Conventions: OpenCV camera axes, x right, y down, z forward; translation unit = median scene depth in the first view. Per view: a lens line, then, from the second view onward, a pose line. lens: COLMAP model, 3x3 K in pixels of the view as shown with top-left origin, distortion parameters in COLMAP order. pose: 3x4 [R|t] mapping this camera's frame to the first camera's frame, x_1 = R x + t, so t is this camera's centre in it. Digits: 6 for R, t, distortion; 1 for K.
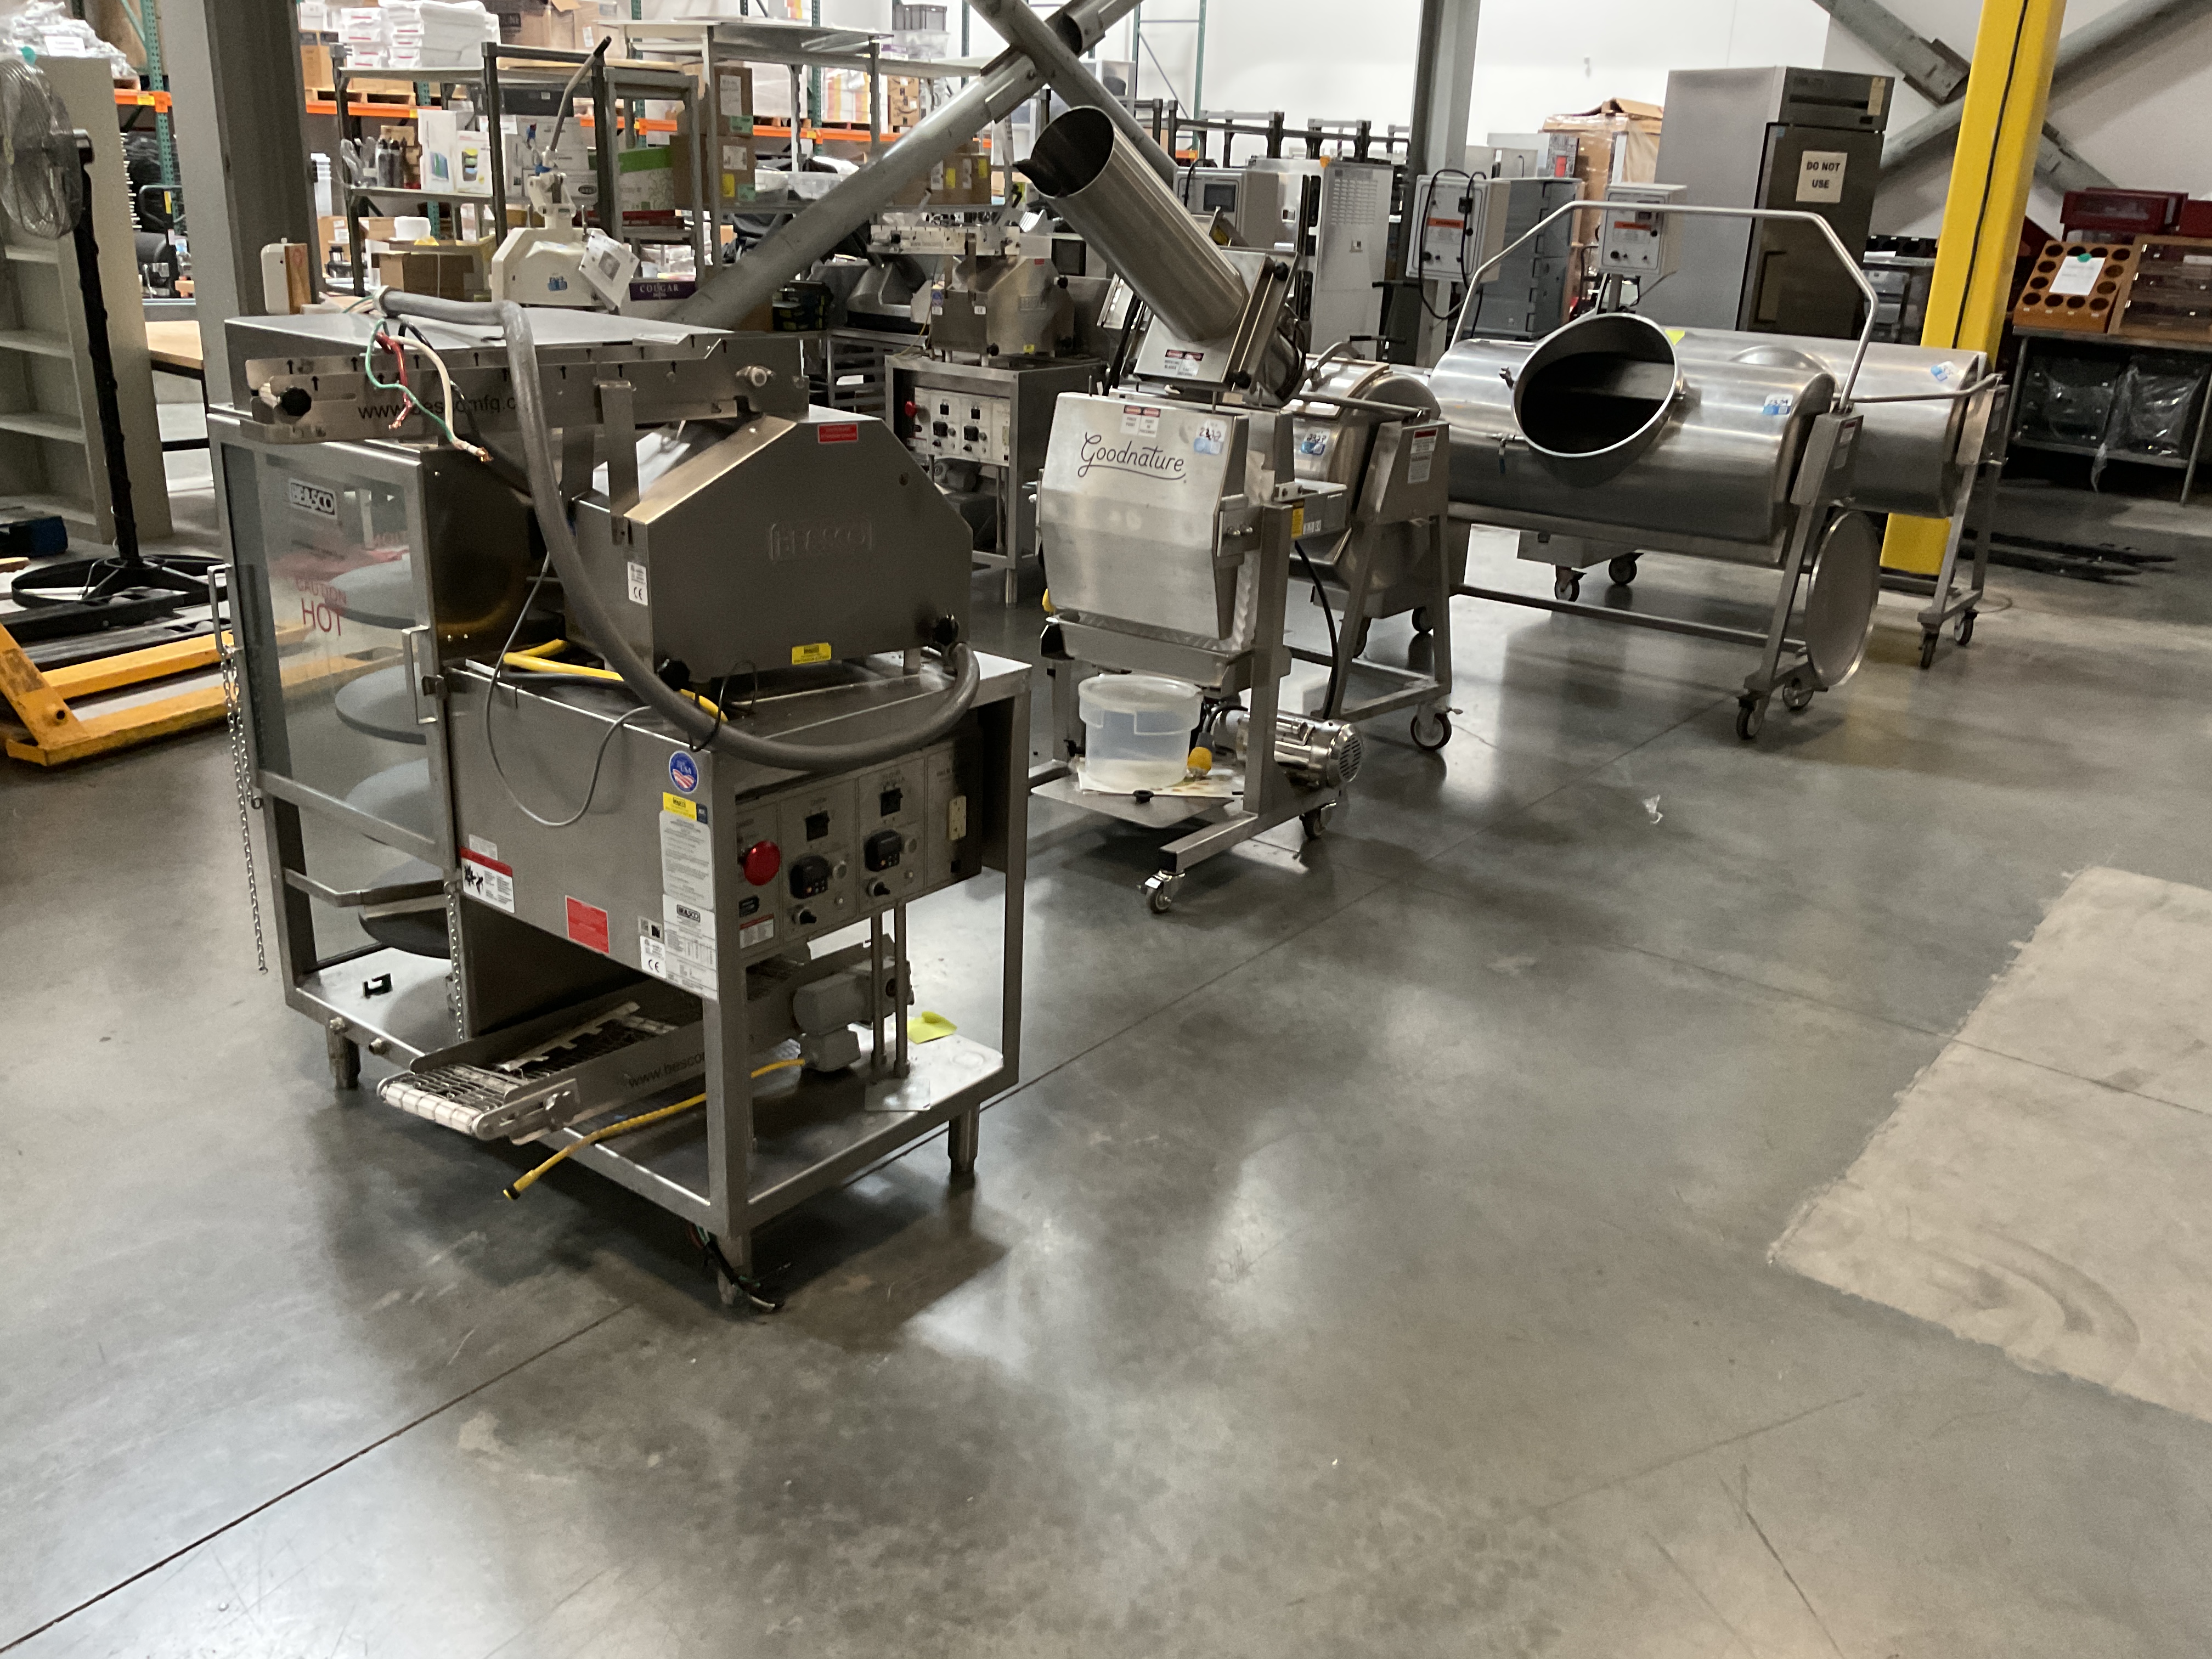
lens RADIAL K [[1851.0, 0, 1104.6], [0, 1851.0, 861.9], [0, 0, 1]] dist [-0.008843, -0.007967]
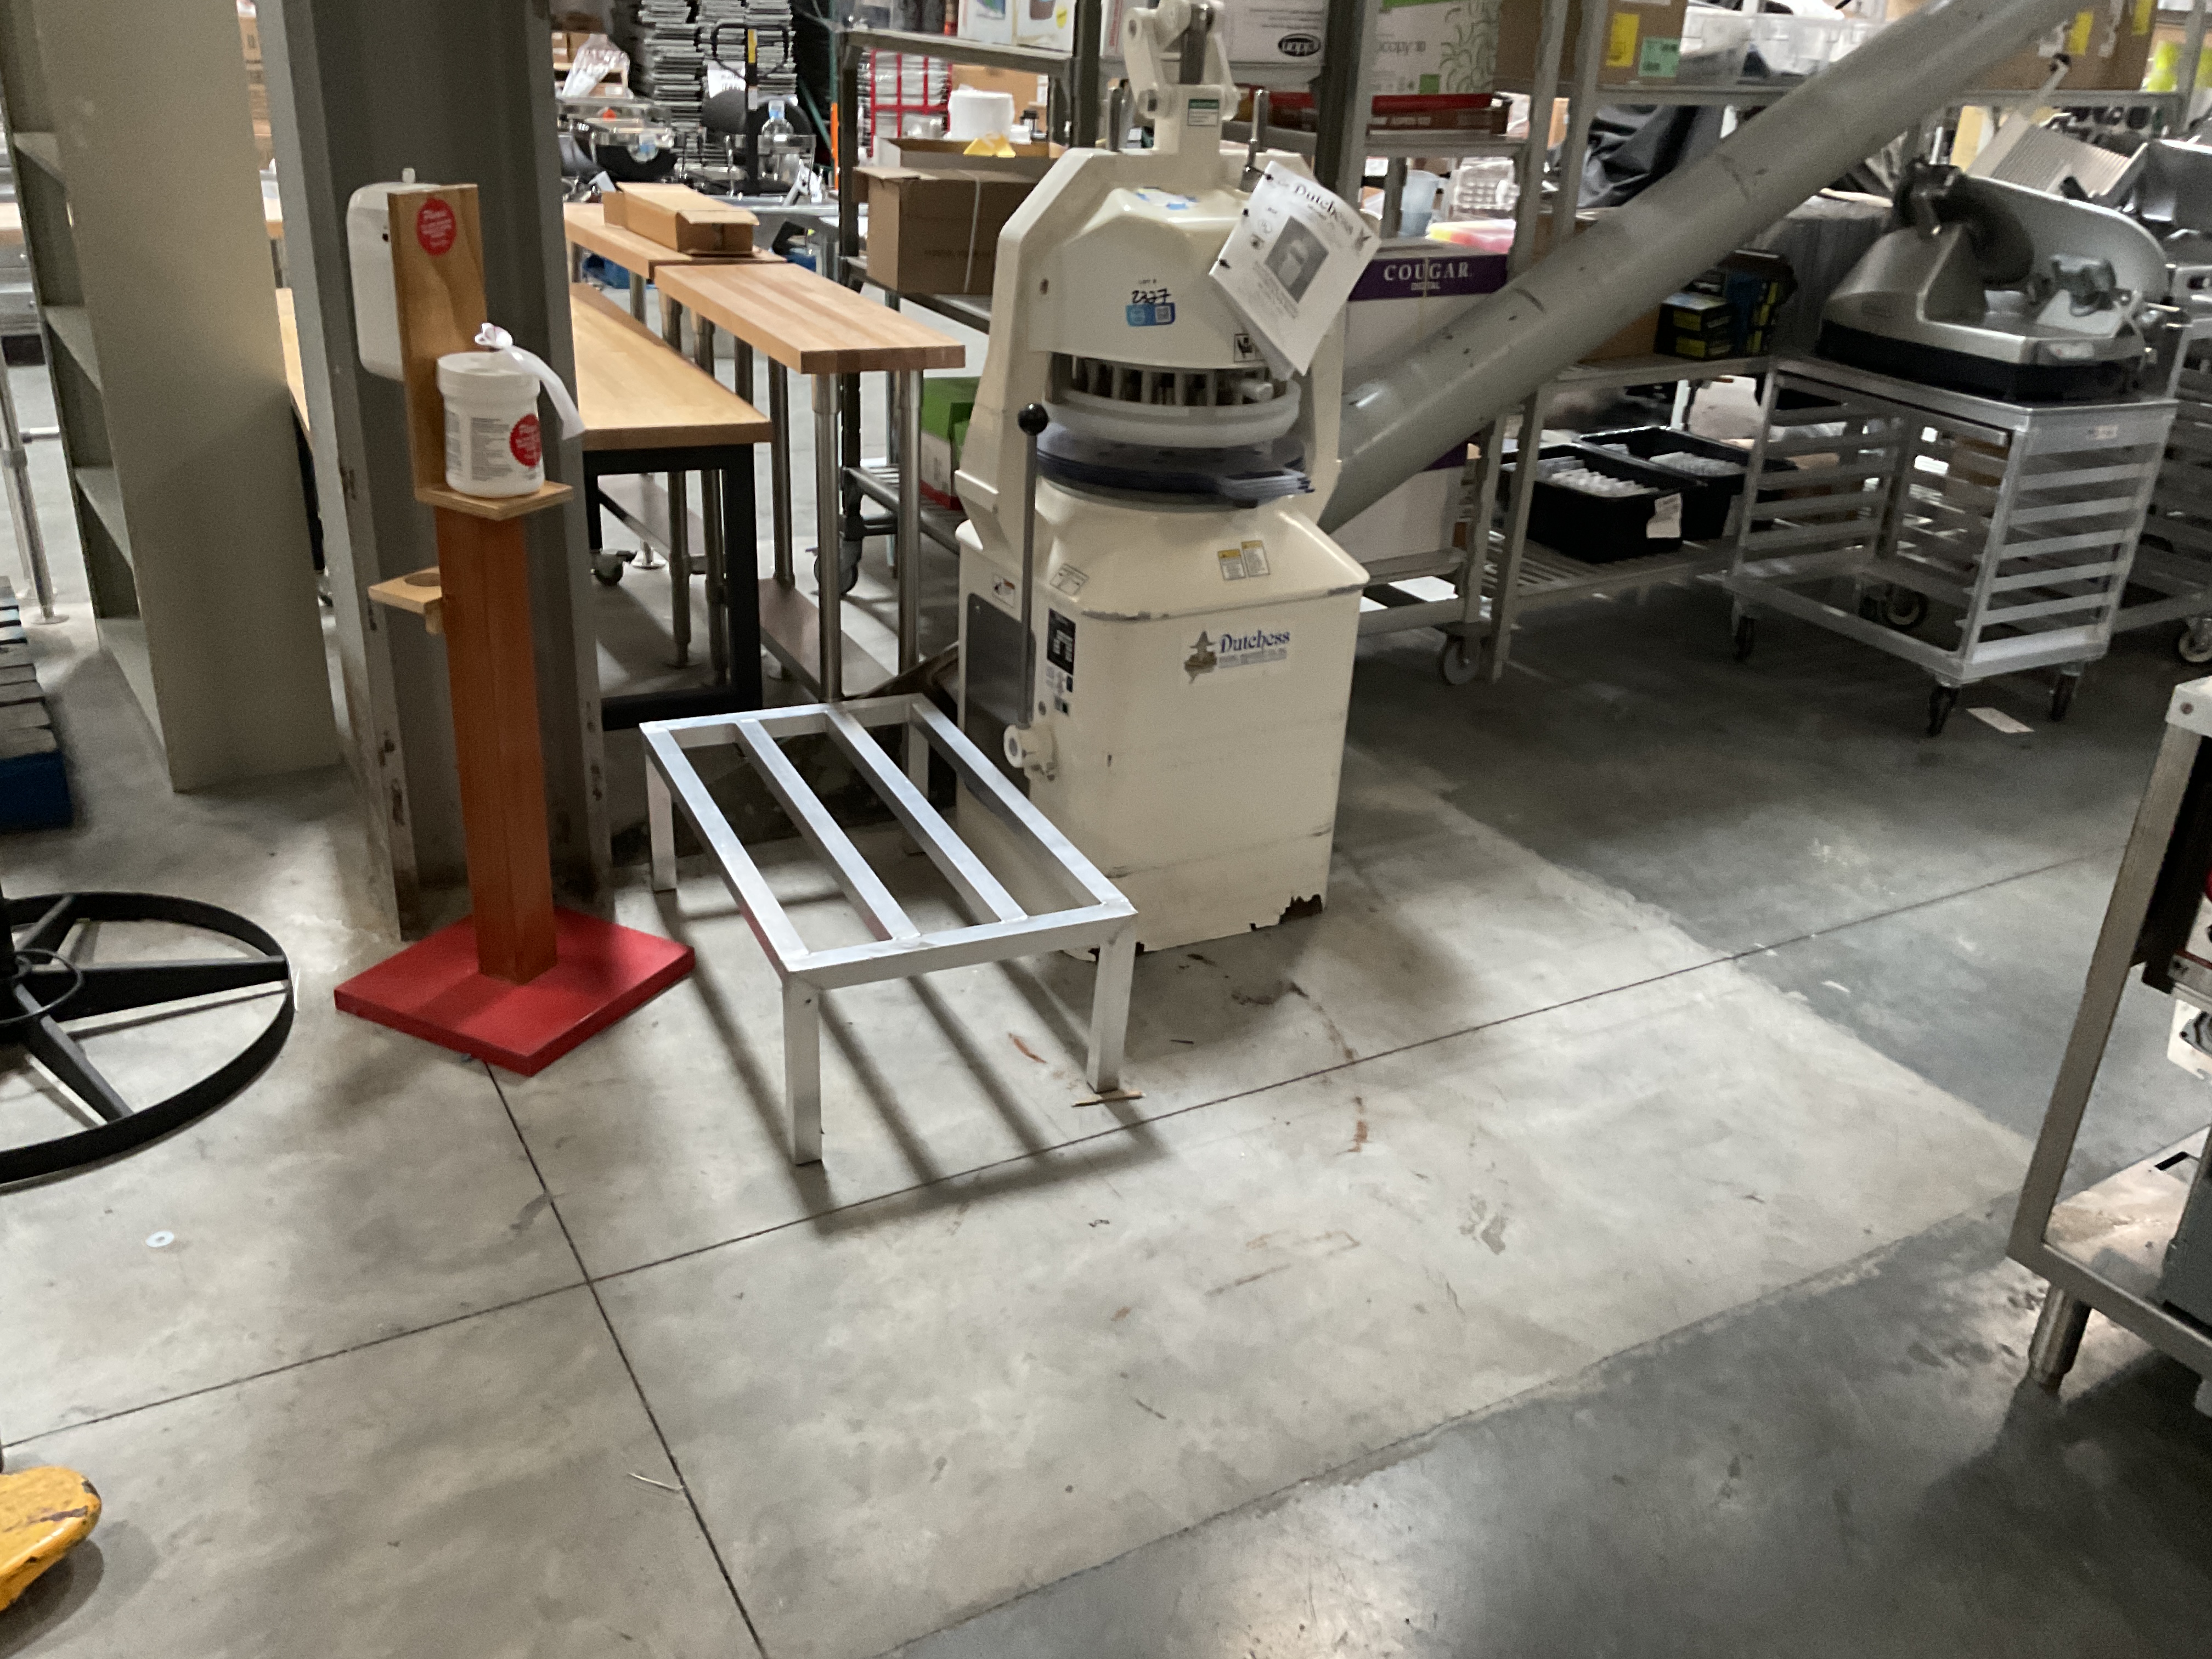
lens RADIAL K [[1849.4, 0, 1106.0], [0, 1849.4, 829.5], [0, 0, 1]] dist [0.070762, -0.121717]
pose [[0.921366, 0.166087, -0.351426, -0.128915], [-0.147593, 0.985890, 0.078982, -0.197301], [0.359585, -0.020904, 0.932878, 0.535726]]
